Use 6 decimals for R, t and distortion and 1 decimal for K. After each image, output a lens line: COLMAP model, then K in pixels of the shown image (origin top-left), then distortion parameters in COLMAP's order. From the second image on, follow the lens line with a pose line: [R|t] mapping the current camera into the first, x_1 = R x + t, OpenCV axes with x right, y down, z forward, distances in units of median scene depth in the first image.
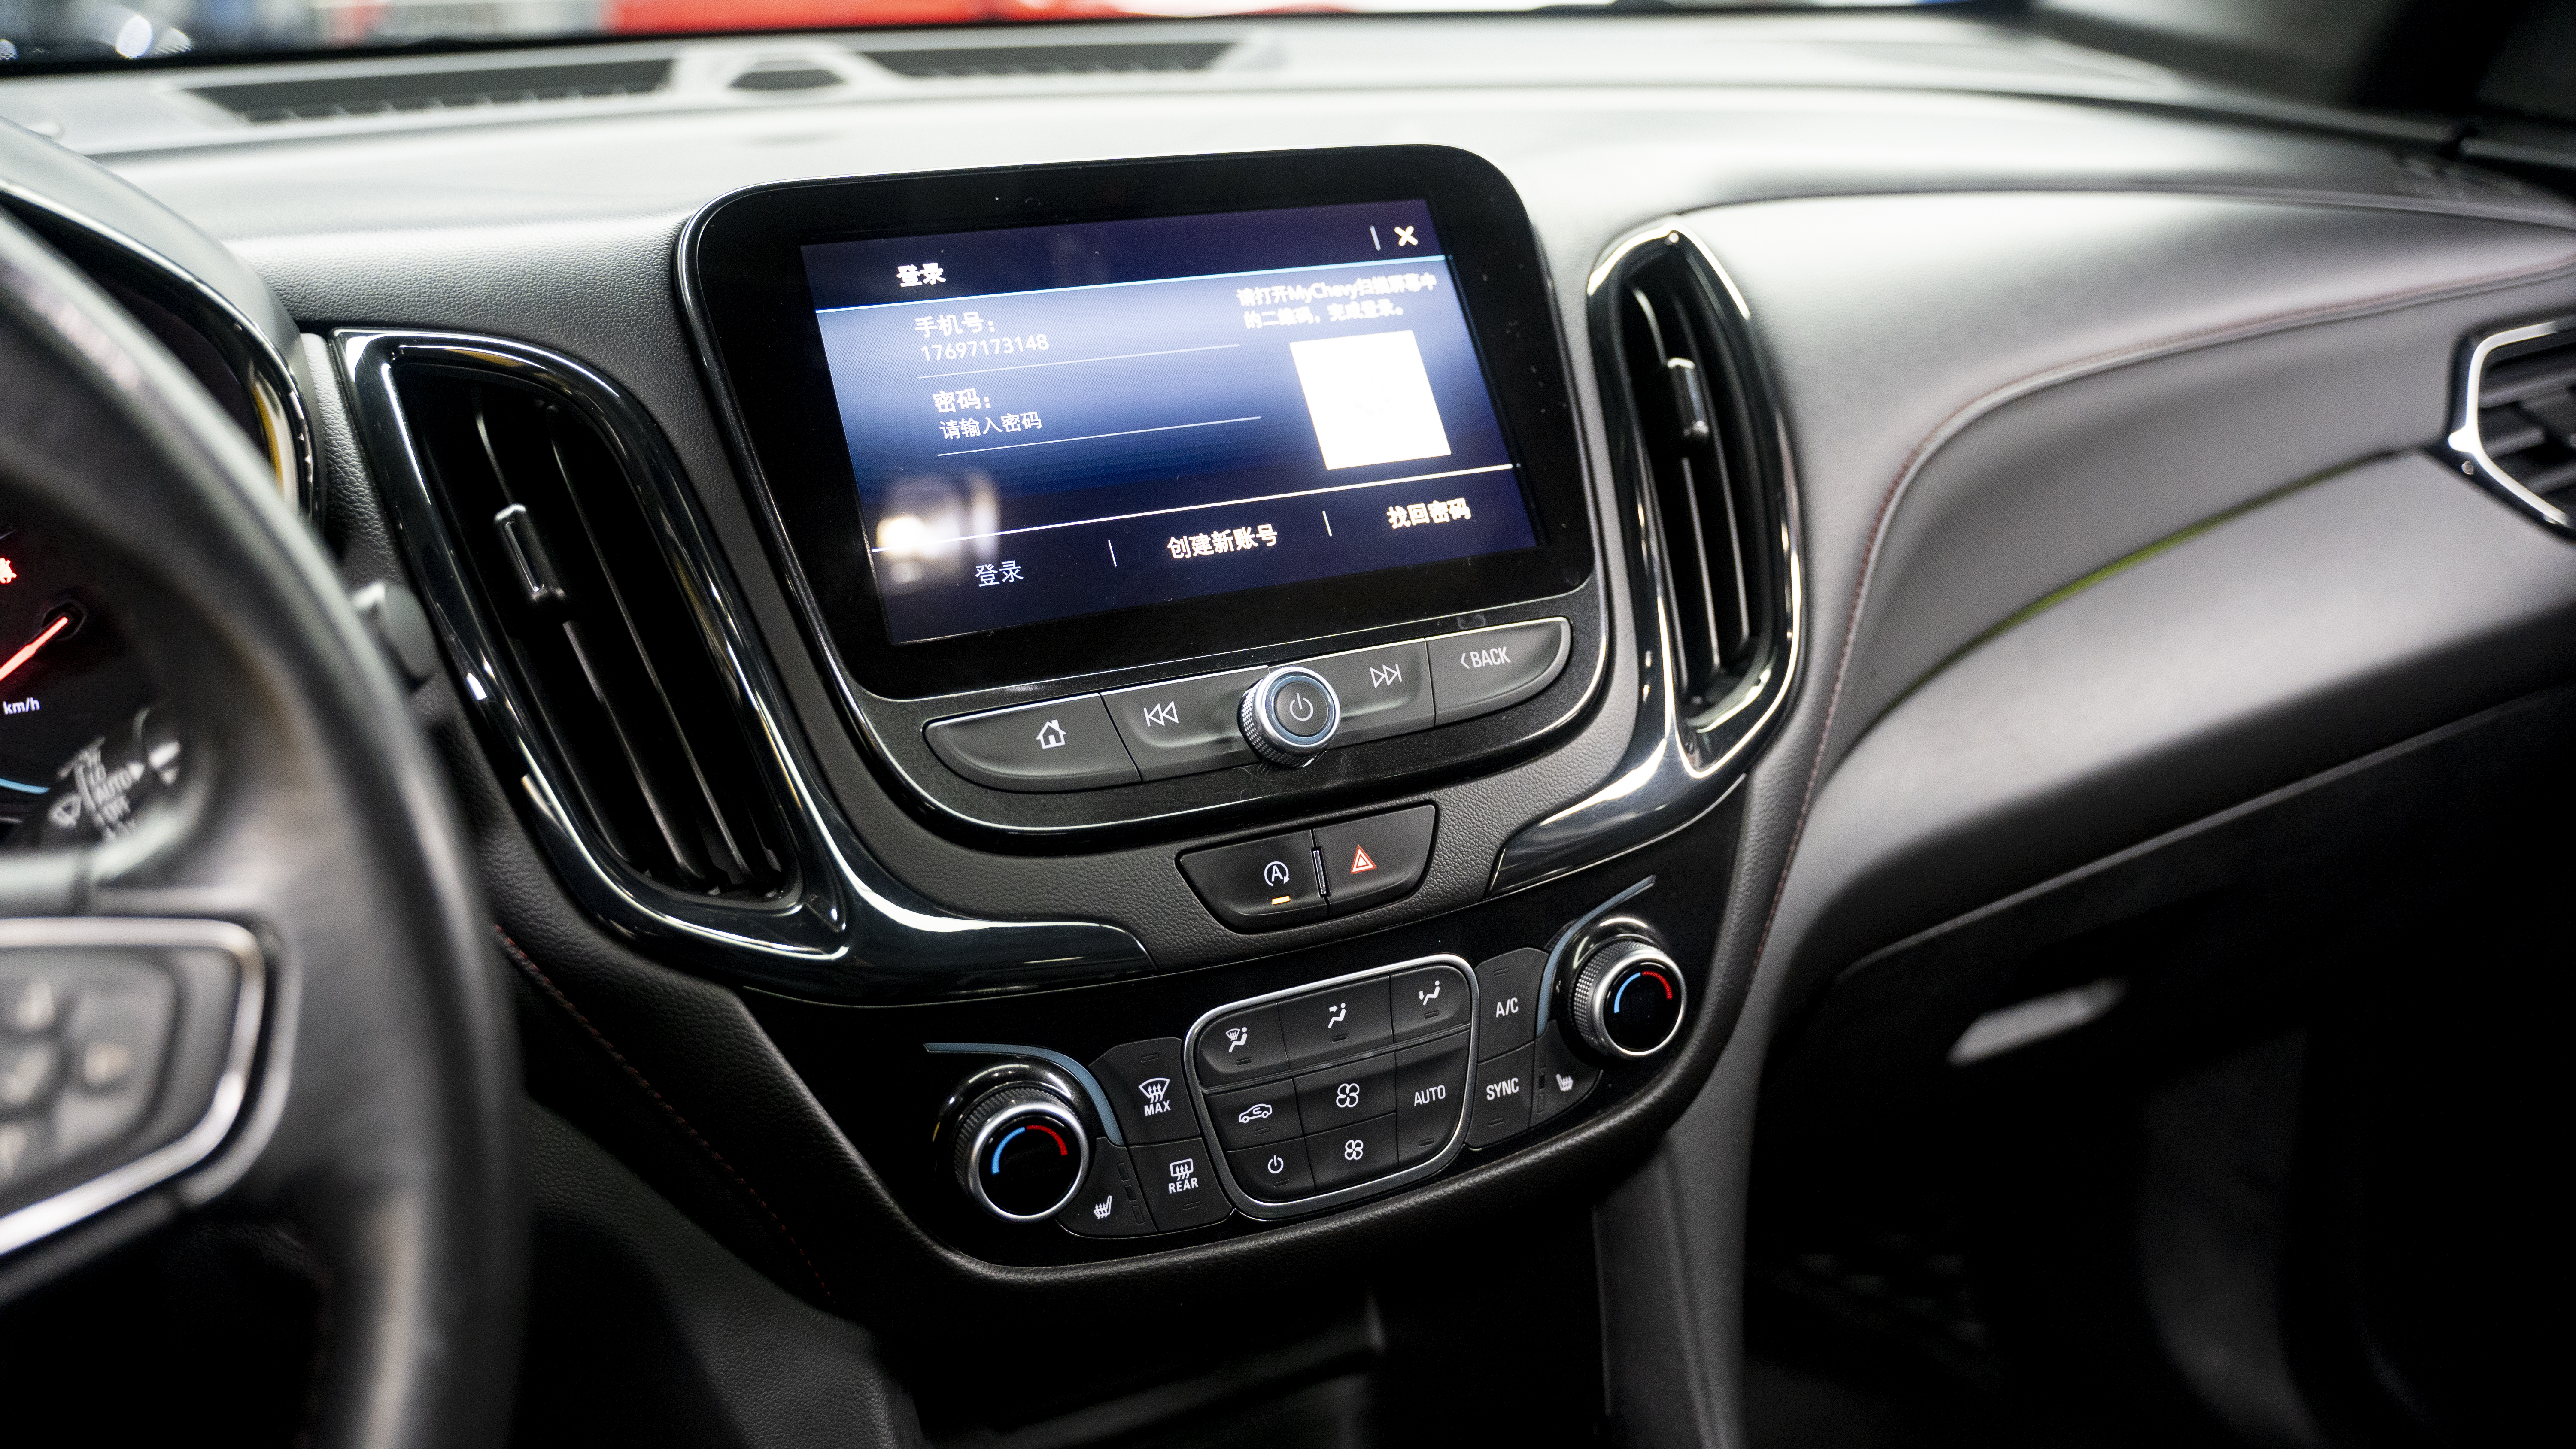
lens RADIAL K [[2123.4, 0, 1284.1], [0, 2123.4, 719.2], [0, 0, 1]] dist [-0.098622, 0.032865]
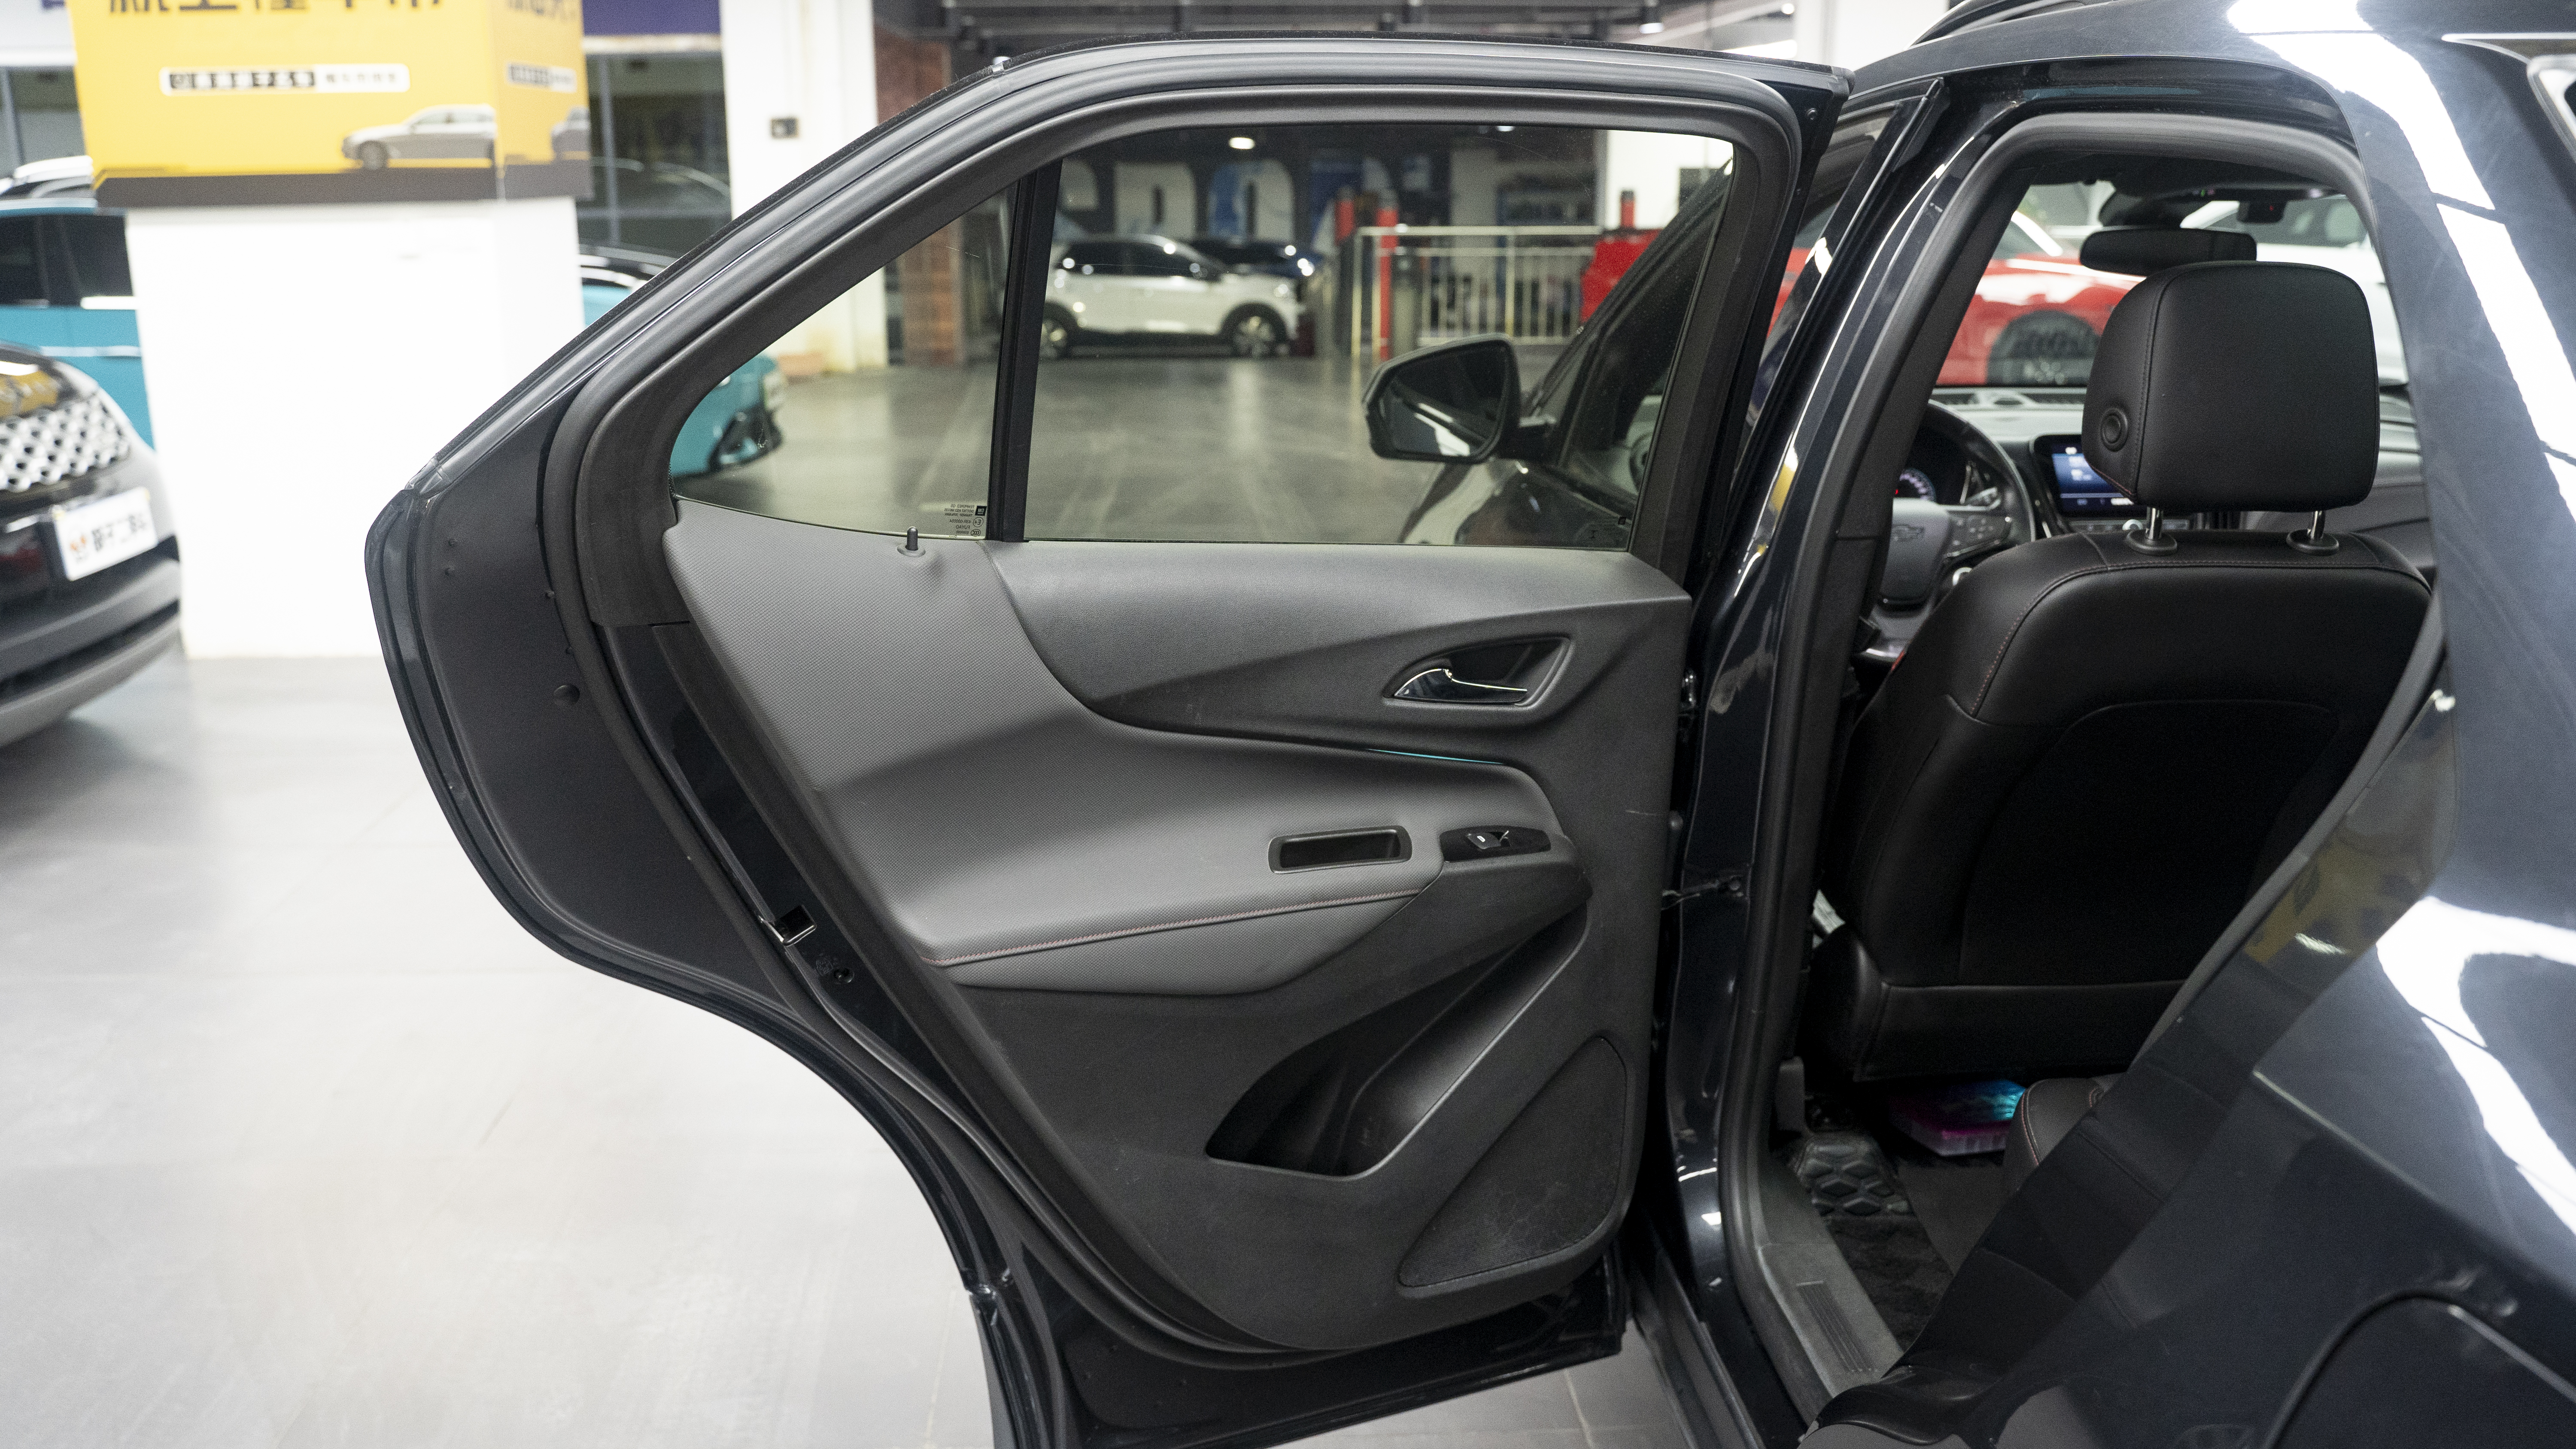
lens RADIAL K [[2119.1, 0, 1298.8], [0, 2119.1, 732.6], [0, 0, 1]] dist [-0.109534, 0.078901]
pose [[0.924803, 0.102171, -0.366470, 0.042620], [-0.134612, 0.988828, -0.064017, 1.173433], [0.355835, 0.108535, 0.928225, -4.851733]]
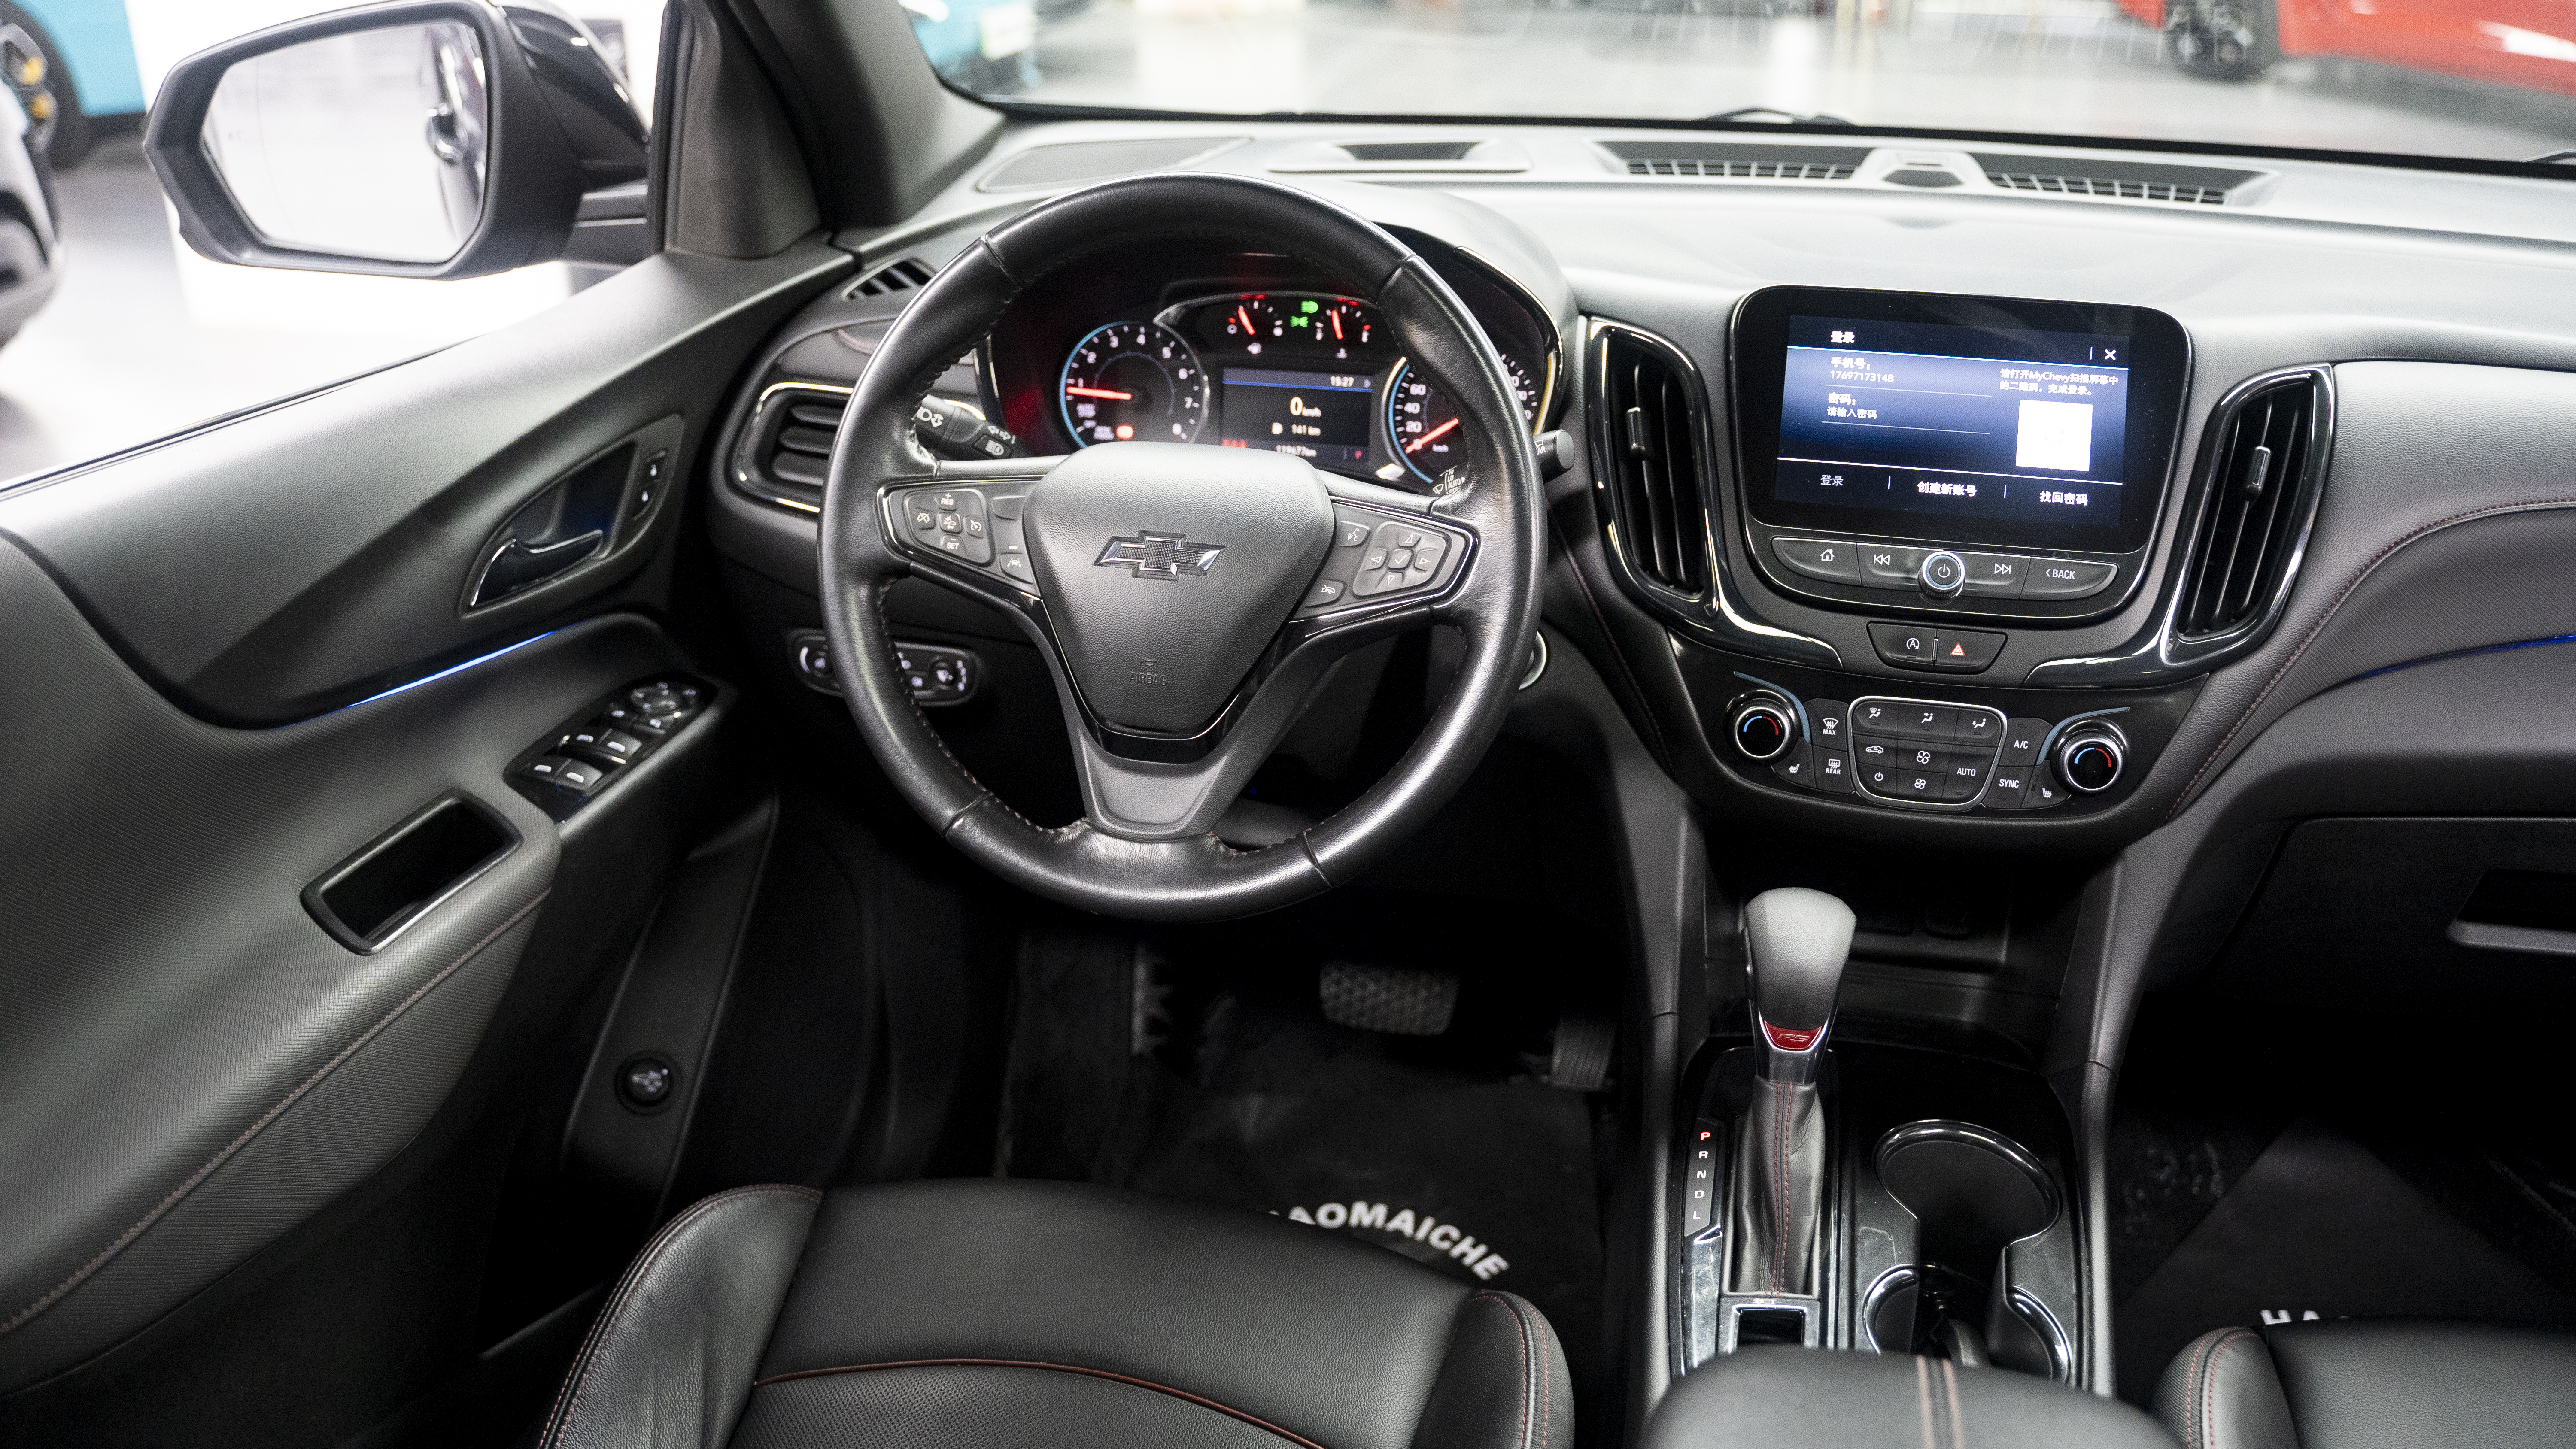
lens RADIAL K [[2119.1, 0, 1252.6], [0, 2119.1, 728.8], [0, 0, 1]] dist [-0.109534, 0.078901]
pose [[0.769205, 0.269149, -0.579554, 0.699923], [-0.228429, 0.962855, 0.143978, 0.002594], [0.596778, 0.021639, 0.802114, -1.044792]]
